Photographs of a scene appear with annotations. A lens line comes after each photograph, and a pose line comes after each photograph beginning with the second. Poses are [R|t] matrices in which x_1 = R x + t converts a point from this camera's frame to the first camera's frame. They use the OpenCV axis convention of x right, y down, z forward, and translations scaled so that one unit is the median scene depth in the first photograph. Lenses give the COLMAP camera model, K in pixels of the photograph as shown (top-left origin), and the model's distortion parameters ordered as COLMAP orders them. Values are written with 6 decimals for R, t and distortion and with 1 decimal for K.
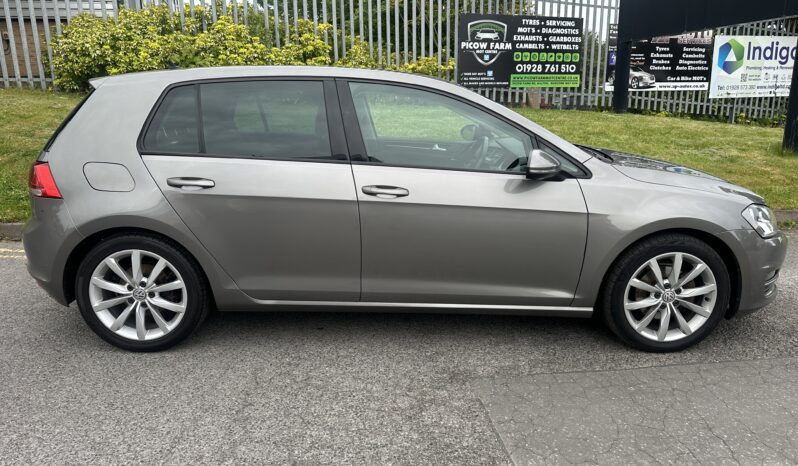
lens RADIAL K [[558.5, 0, 389.3], [0, 558.5, 230.4], [0, 0, 1]] dist [0.078244, -0.123242]
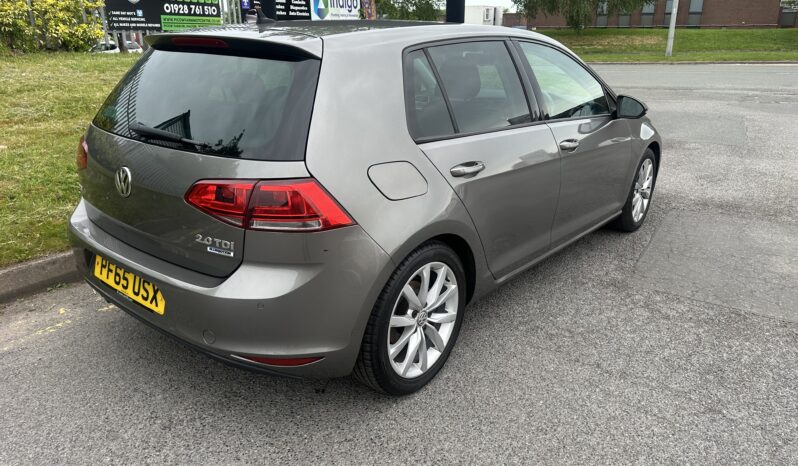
lens RADIAL K [[576.5, 0, 397.4], [0, 576.5, 220.6], [0, 0, 1]] dist [0.025574, 0.000503]
pose [[0.638222, -0.235386, 0.732984, -0.286856], [0.177125, 0.971464, 0.157745, -0.043704], [-0.749199, 0.029154, 0.661703, 0.134426]]
